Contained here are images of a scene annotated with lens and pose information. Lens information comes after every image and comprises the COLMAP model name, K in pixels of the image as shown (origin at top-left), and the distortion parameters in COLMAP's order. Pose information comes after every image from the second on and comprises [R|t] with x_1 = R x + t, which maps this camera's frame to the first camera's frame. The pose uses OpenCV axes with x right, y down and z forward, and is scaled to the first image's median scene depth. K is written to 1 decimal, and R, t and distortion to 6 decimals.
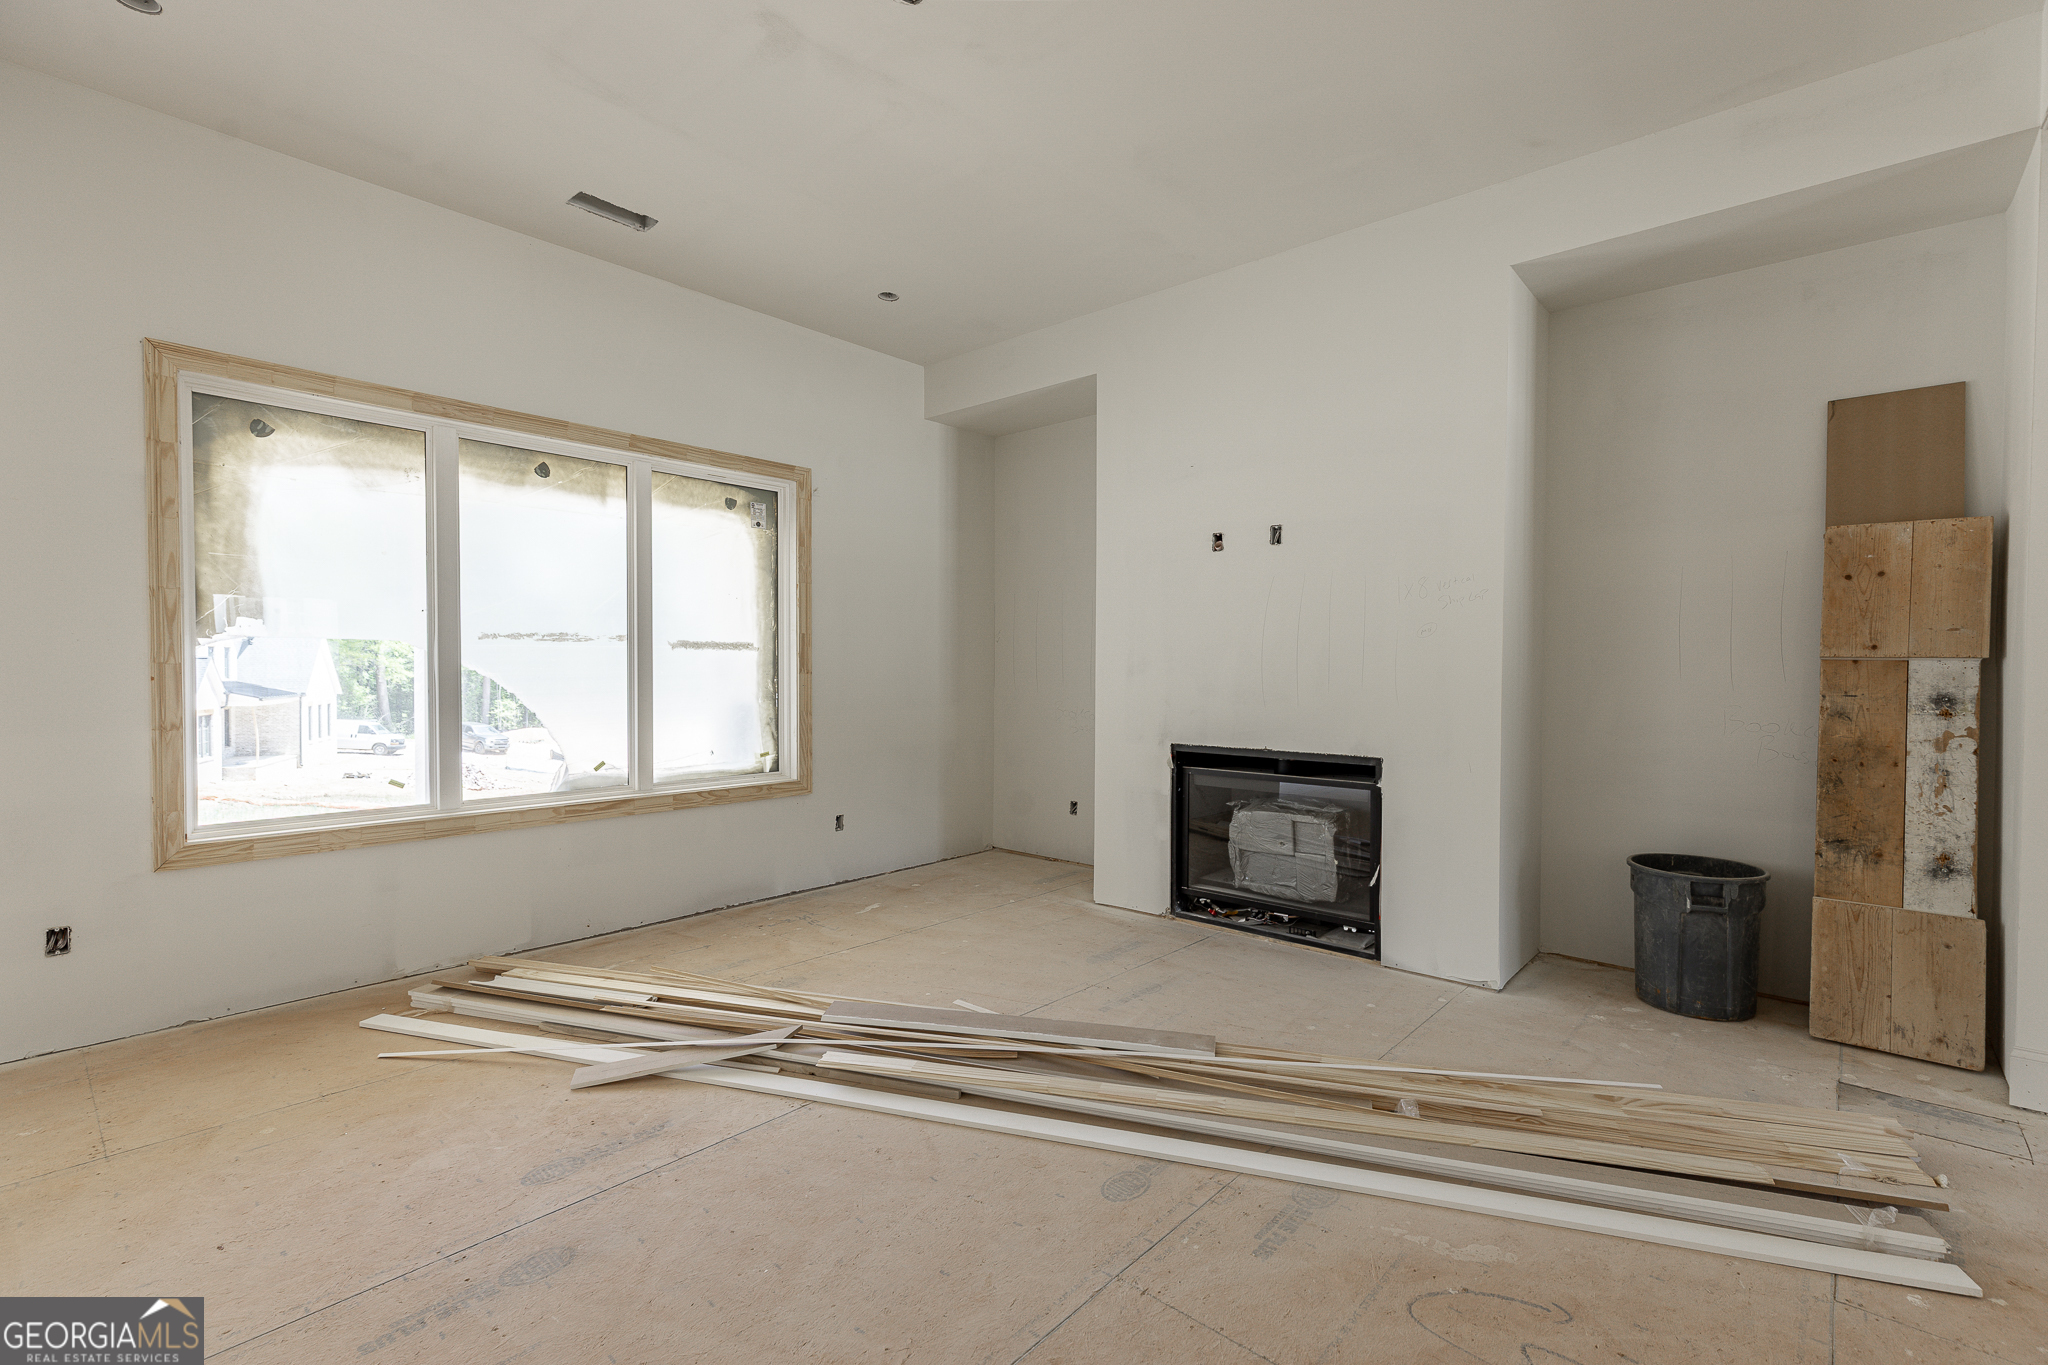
lens RADIAL K [[914.4, 0, 1035.5], [0, 914.4, 682.6], [0, 0, 1]] dist [0.009316, -0.002806]
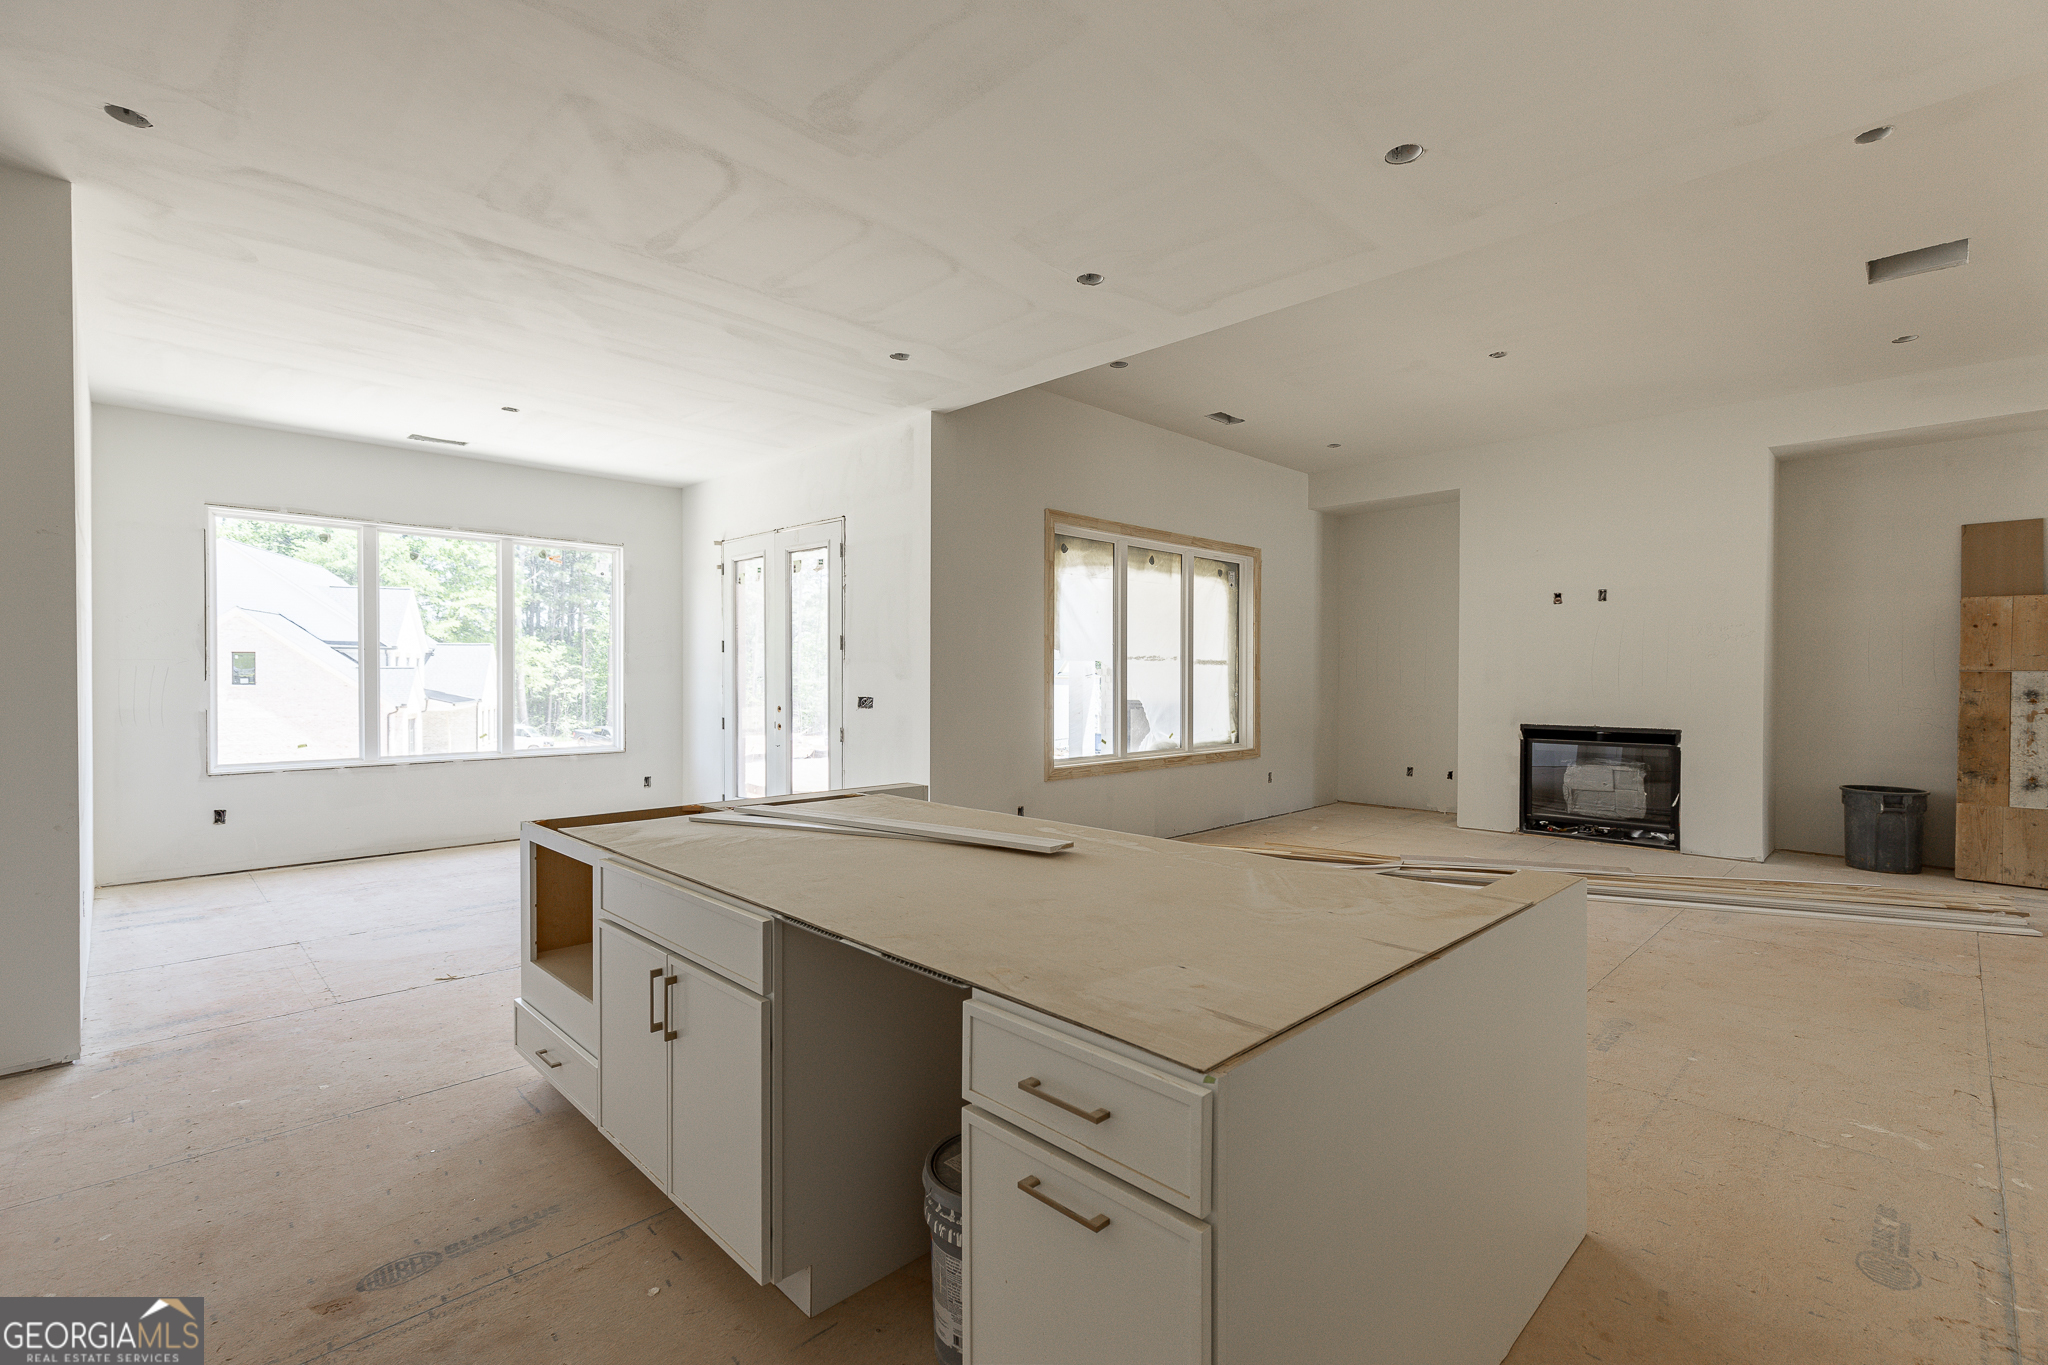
lens RADIAL K [[914.4, 0, 1035.7], [0, 914.4, 682.5], [0, 0, 1]] dist [0.009316, -0.002806]
pose [[0.998189, -0.000001, -0.060162, -0.690015], [-0.000541, 0.999959, -0.008989, 0.010902], [0.060159, 0.009005, 0.998148, -0.742667]]
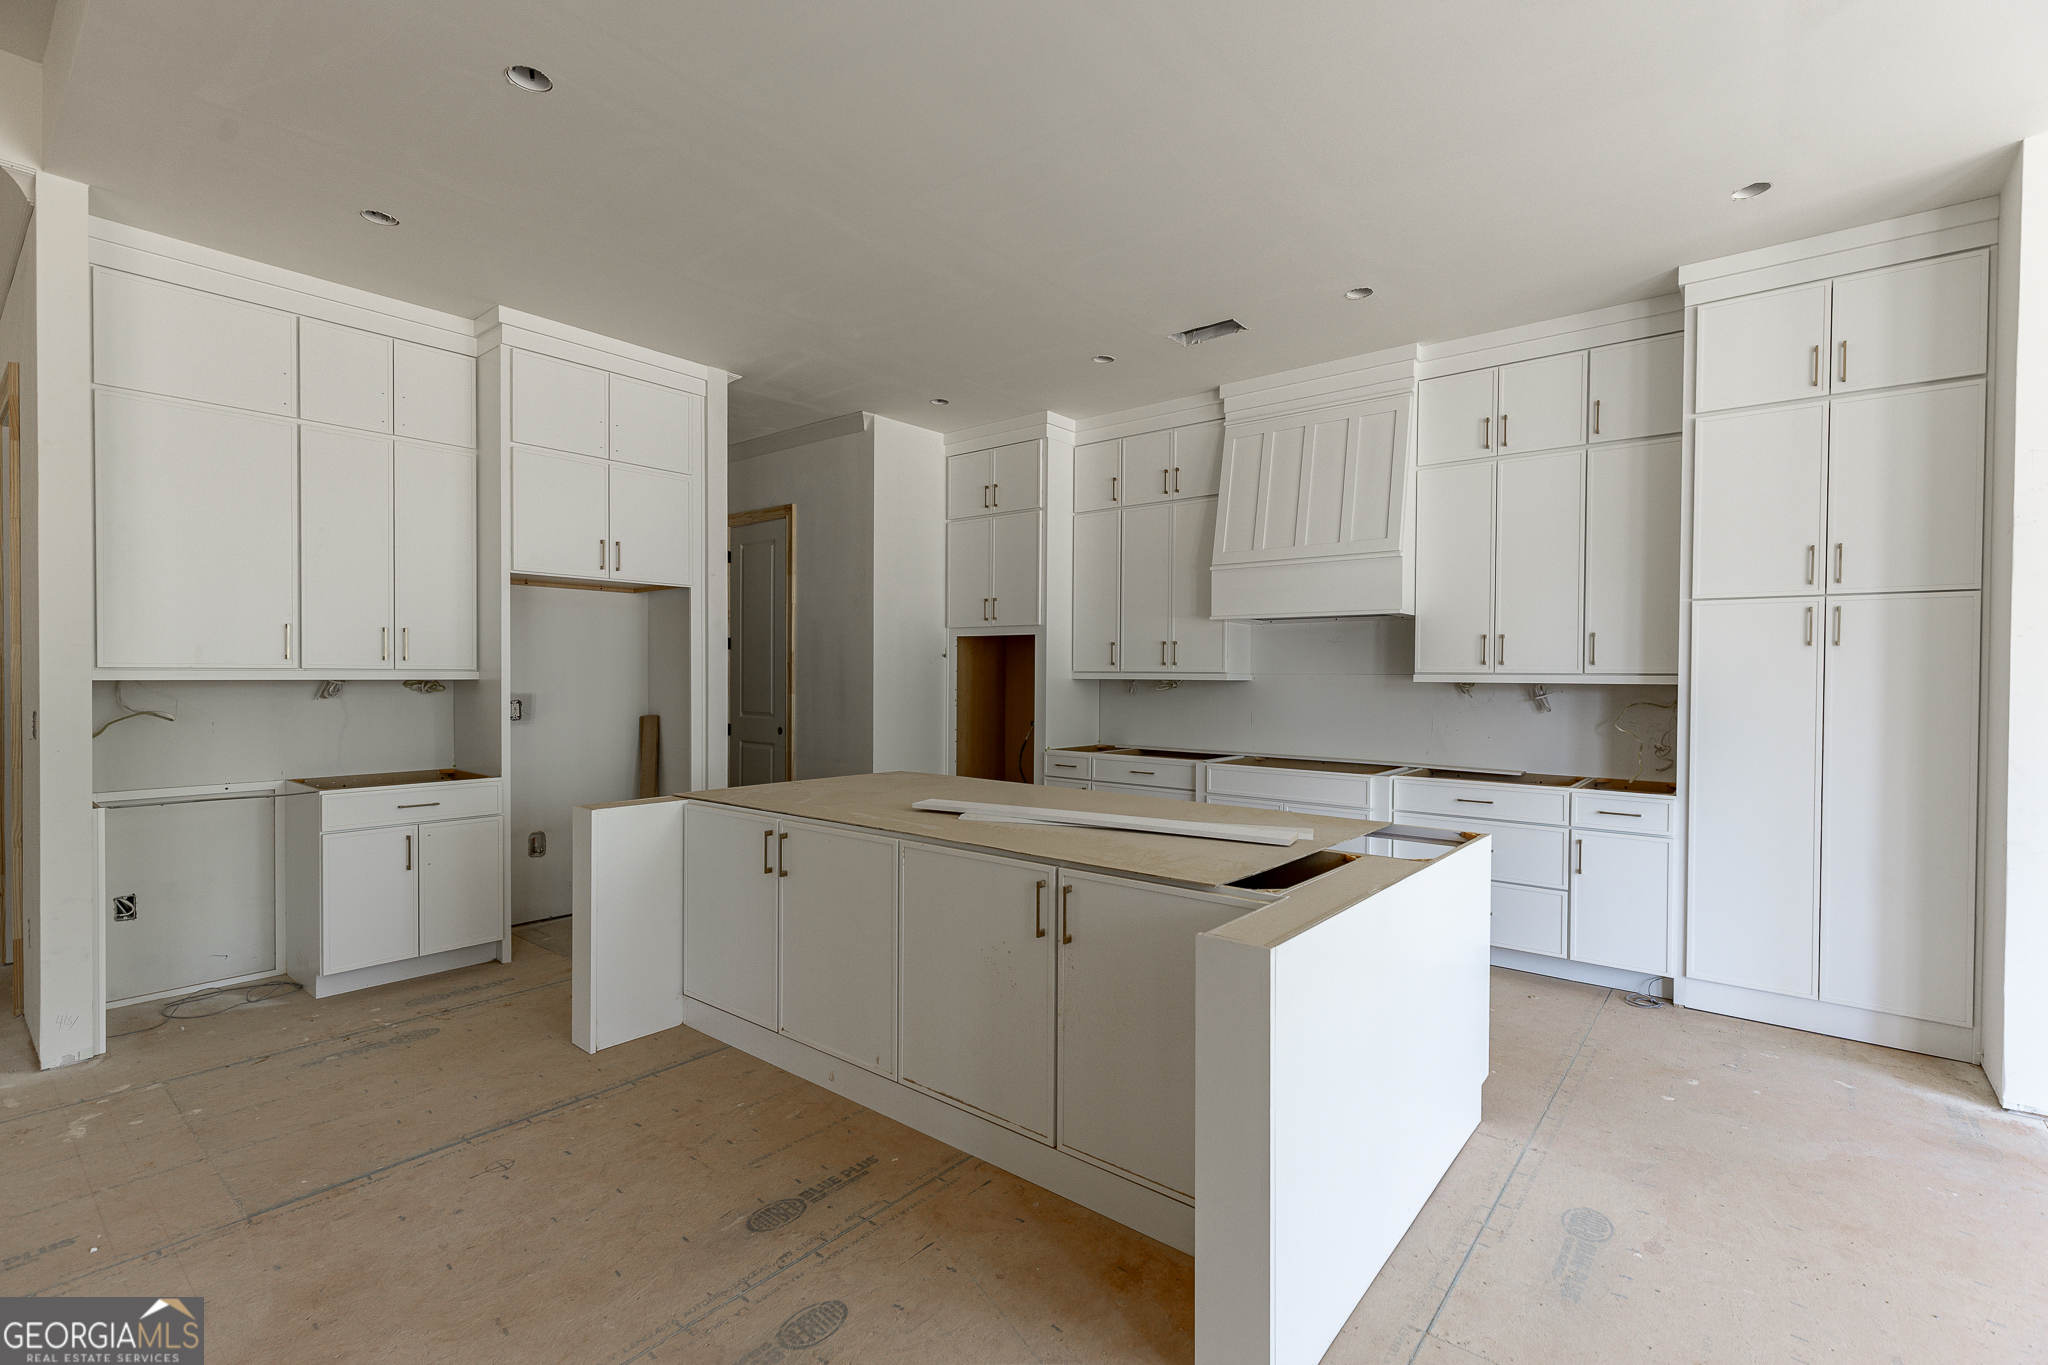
lens RADIAL K [[914.4, 0, 1037.0], [0, 914.4, 684.9], [0, 0, 1]] dist [0.009316, -0.002806]
pose [[-0.999071, -0.009349, -0.042067, -0.768417], [-0.010521, 0.999561, 0.027709, -0.011277], [0.041789, 0.028126, -0.998730, 0.601297]]
